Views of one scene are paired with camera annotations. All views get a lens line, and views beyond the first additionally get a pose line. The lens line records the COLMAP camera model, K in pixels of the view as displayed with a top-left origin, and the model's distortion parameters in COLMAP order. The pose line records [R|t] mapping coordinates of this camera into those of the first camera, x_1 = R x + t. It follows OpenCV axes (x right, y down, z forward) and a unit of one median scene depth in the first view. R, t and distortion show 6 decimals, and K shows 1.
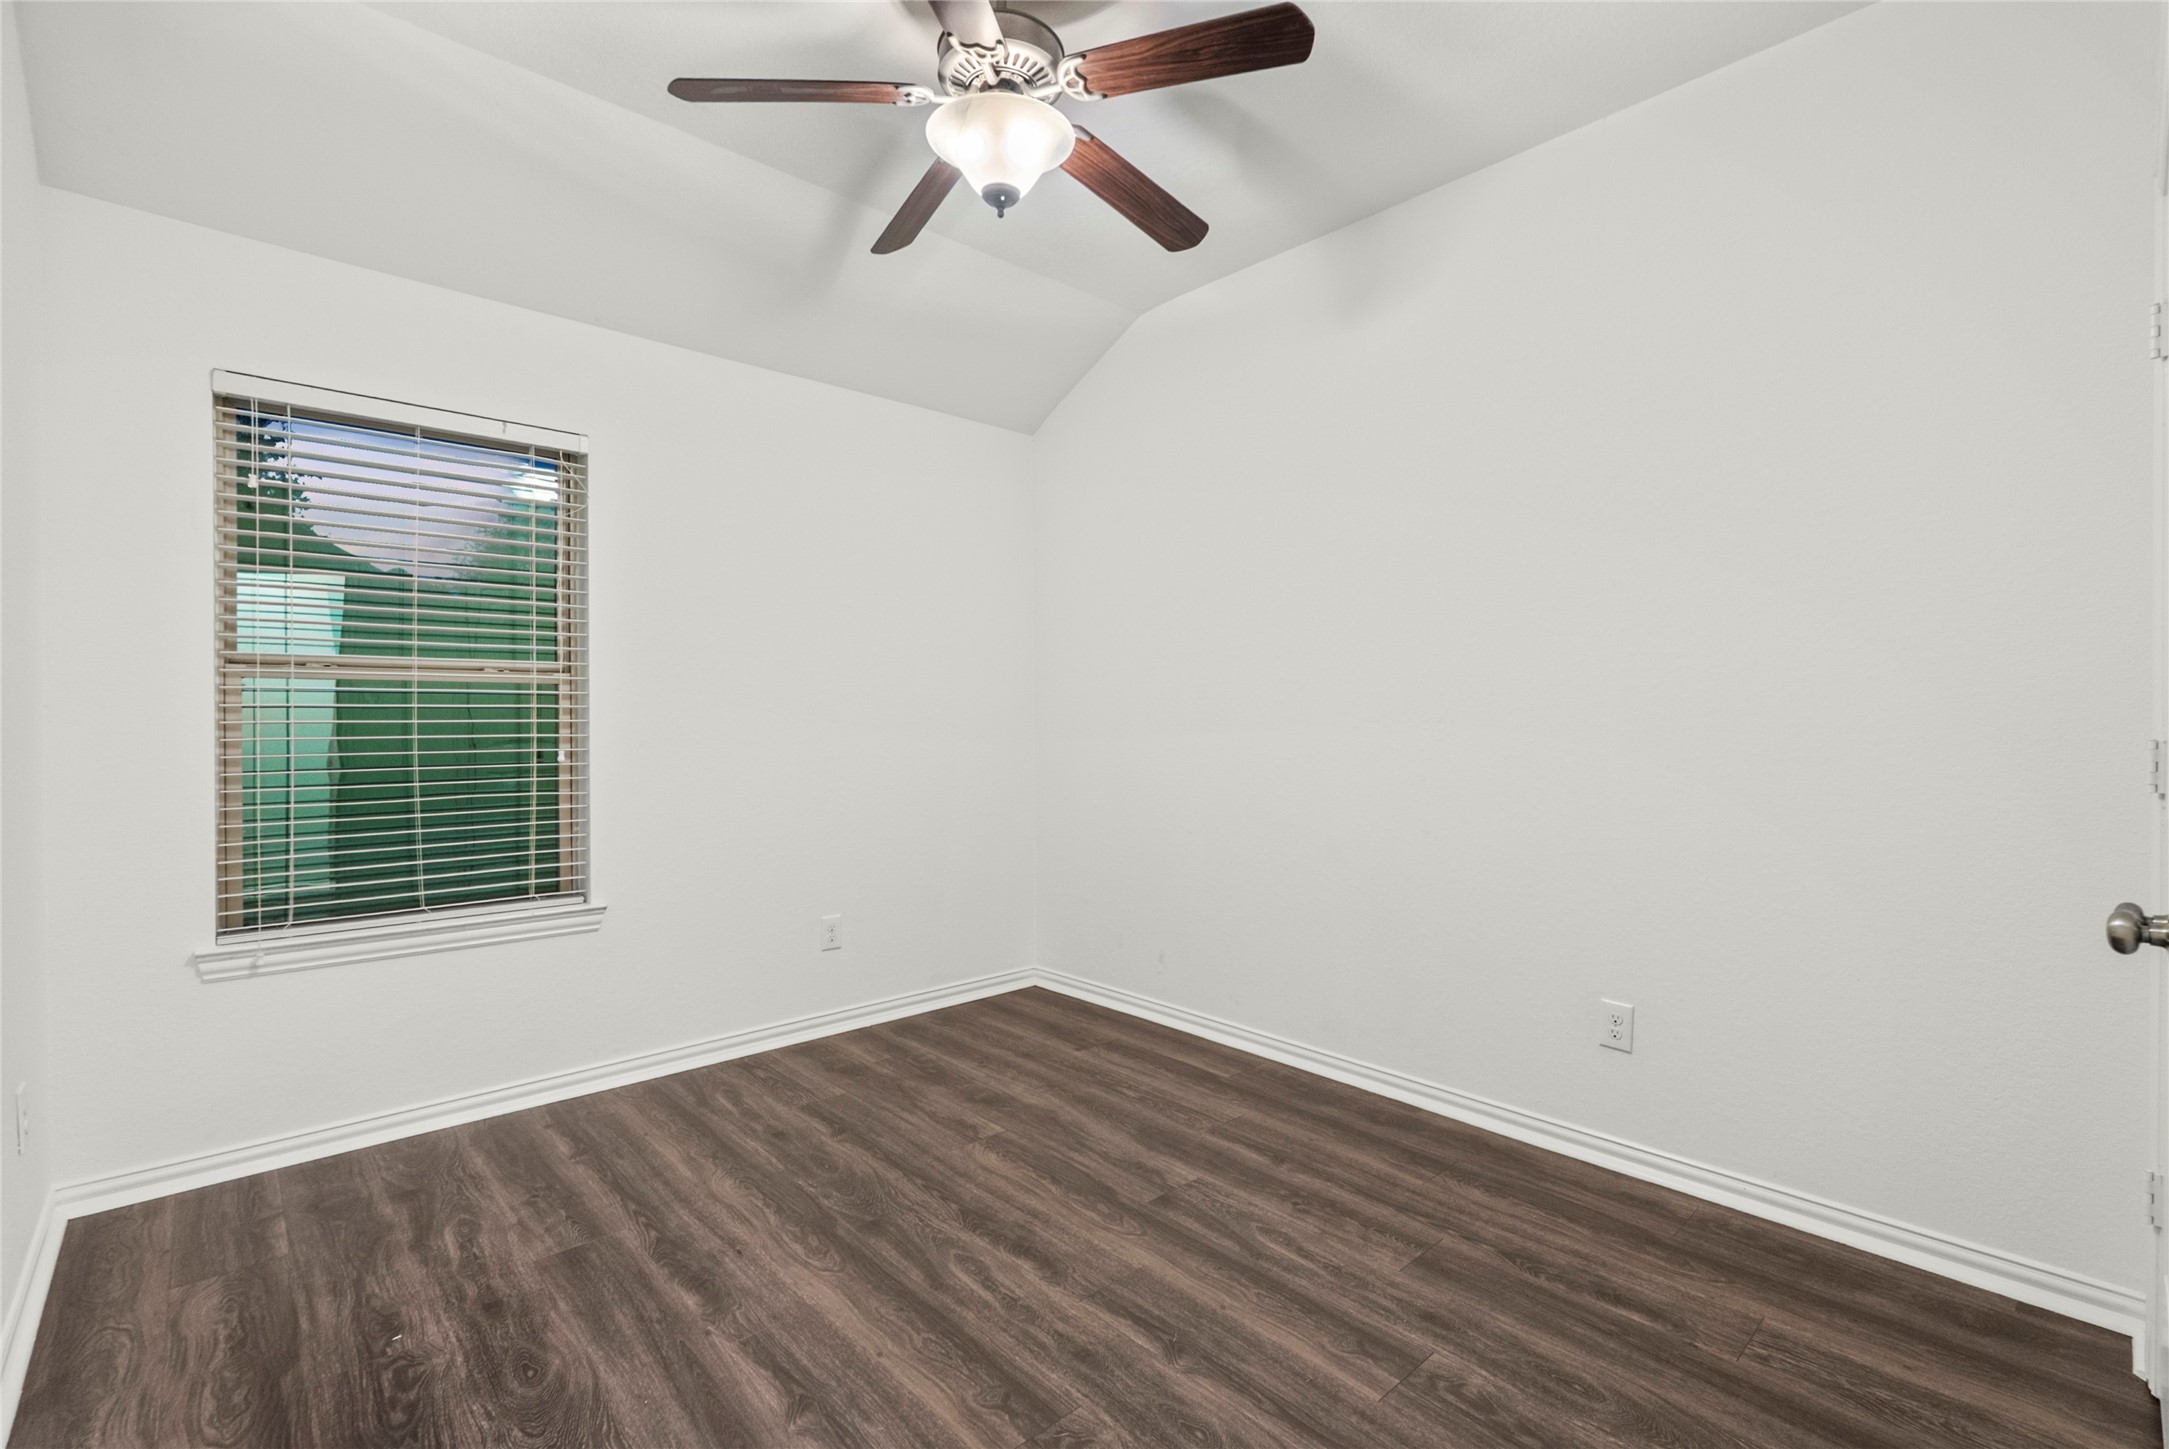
lens RADIAL K [[959.0, 0, 1088.4], [0, 959.0, 725.8], [0, 0, 1]] dist [-0.005914, 0.000683]
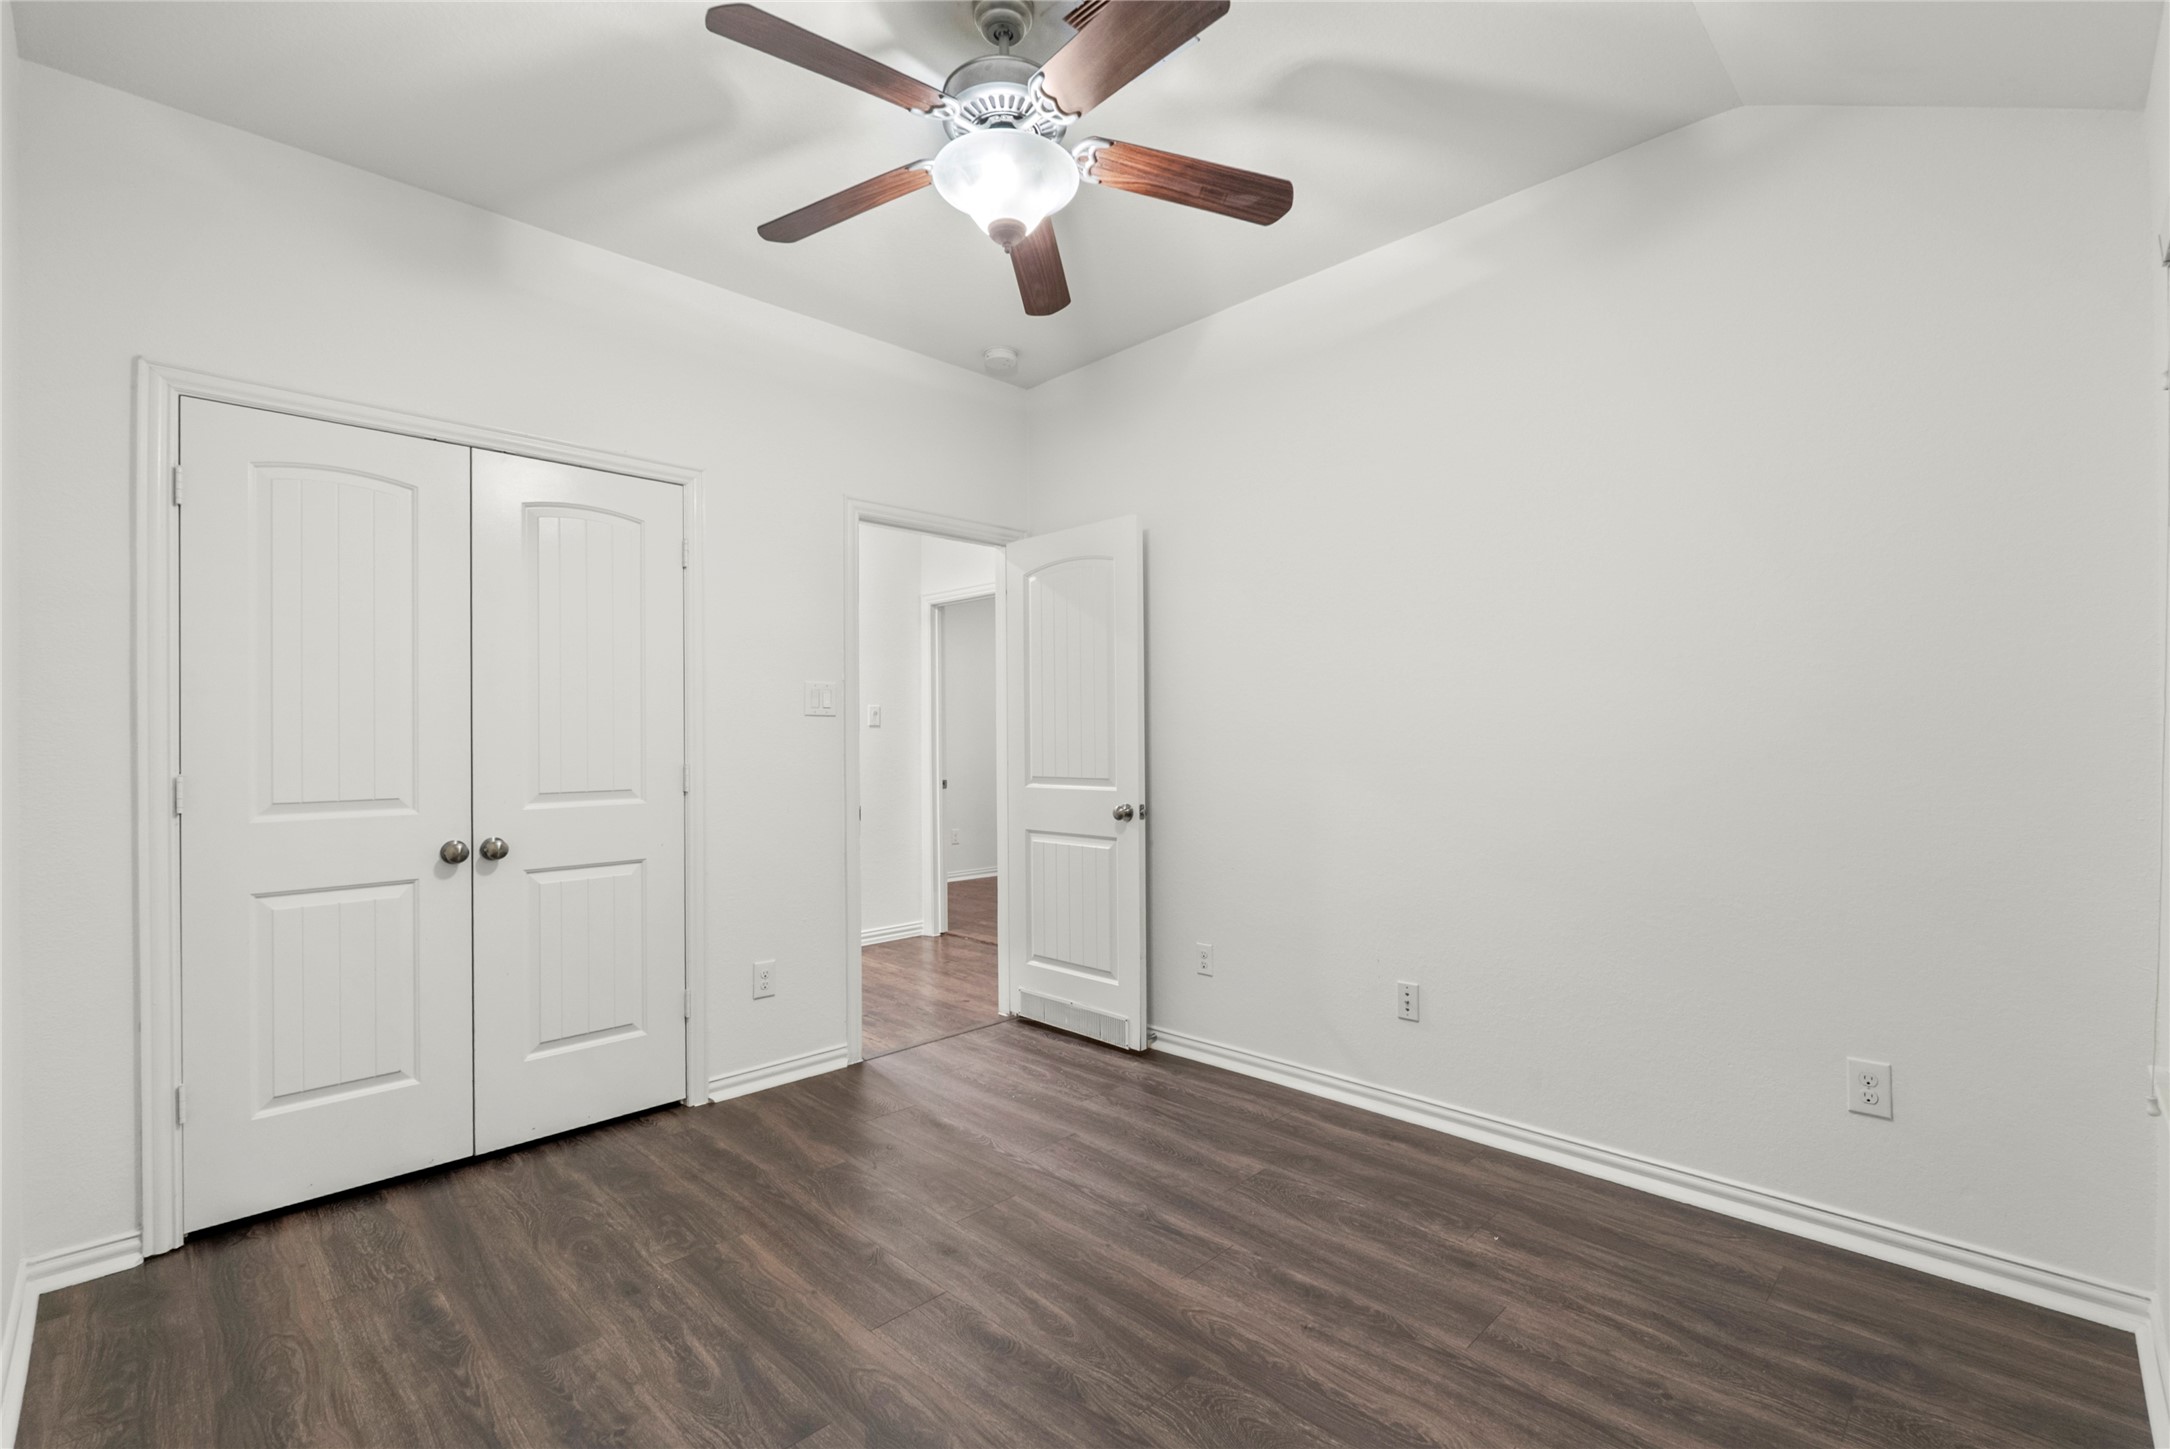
lens RADIAL K [[959.5, 0, 1088.9], [0, 959.5, 725.8], [0, 0, 1]] dist [-0.005914, 0.000683]
pose [[-0.999028, 0.010780, -0.042732, -0.126947], [0.010933, 0.999935, -0.003342, -0.030227], [0.042694, -0.003806, -0.999081, 1.998973]]
